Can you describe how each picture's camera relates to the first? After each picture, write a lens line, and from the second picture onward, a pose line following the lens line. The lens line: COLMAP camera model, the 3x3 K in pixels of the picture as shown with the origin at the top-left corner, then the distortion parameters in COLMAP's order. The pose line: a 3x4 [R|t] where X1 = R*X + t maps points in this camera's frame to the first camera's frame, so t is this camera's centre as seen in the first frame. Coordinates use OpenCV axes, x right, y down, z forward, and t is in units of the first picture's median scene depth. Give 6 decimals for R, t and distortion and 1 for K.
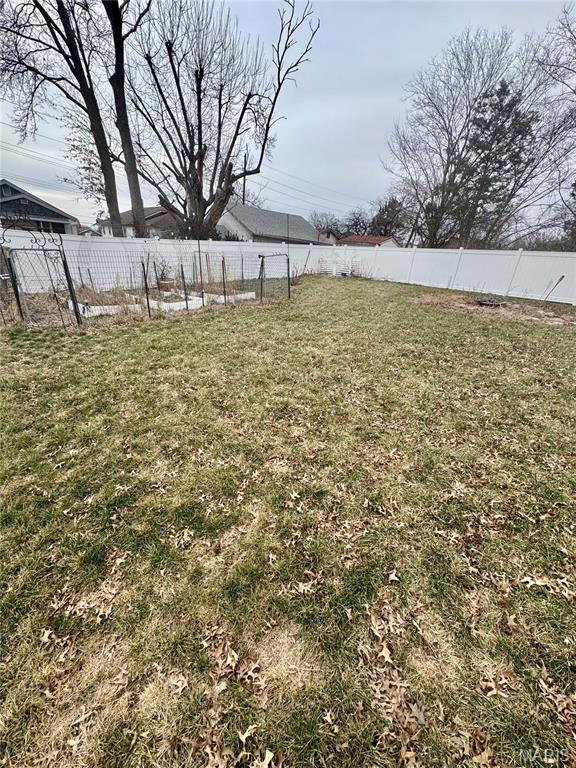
lens RADIAL K [[305.1, 0, 288.0], [0, 305.1, 384.0], [0, 0, 1]] dist [-0.004416, 0.000116]
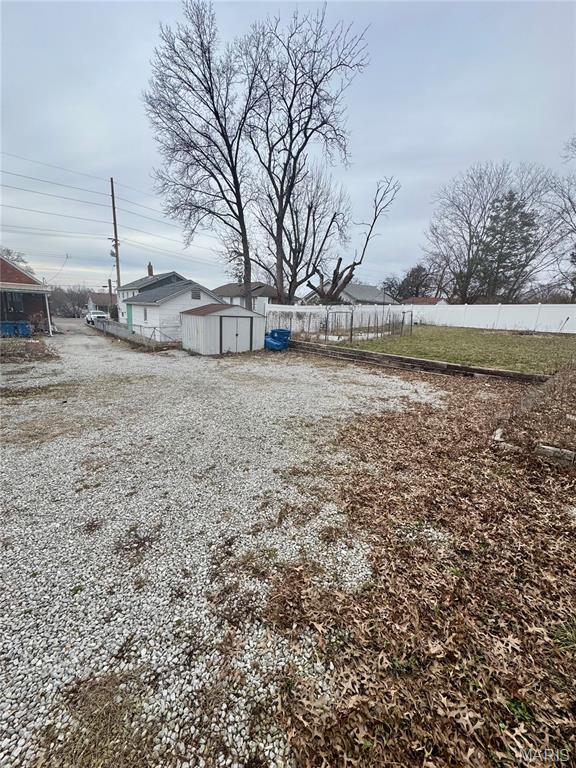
lens RADIAL K [[305.1, 0, 288.0], [0, 305.1, 384.0], [0, 0, 1]] dist [-0.004416, 0.000116]
pose [[0.997855, -0.019231, -0.062574, -0.262969], [0.008040, 0.984643, -0.174397, 0.136096], [0.064967, 0.173520, 0.982685, -0.329972]]
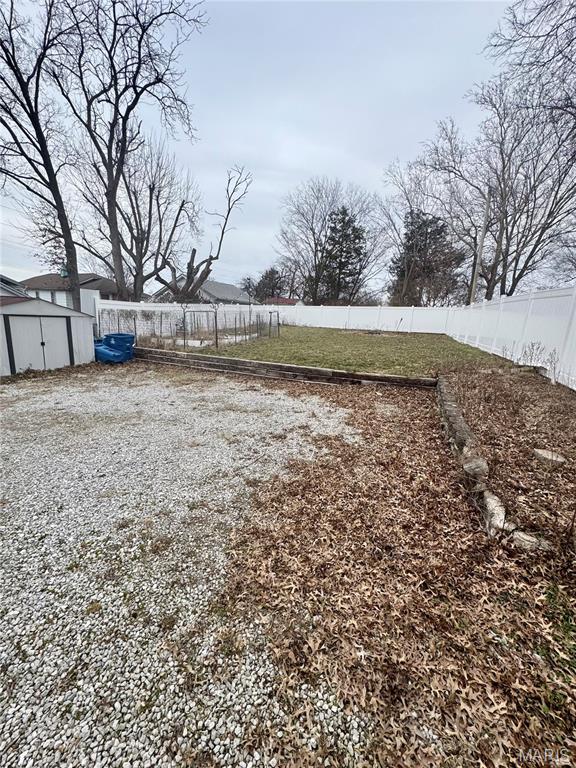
lens RADIAL K [[305.1, 0, 288.0], [0, 305.1, 384.0], [0, 0, 1]] dist [-0.004416, 0.000116]
pose [[0.926108, -0.108311, 0.361376, -0.253822], [0.167686, 0.976256, -0.137132, 0.096201], [-0.337942, 0.187597, 0.922281, -0.230781]]
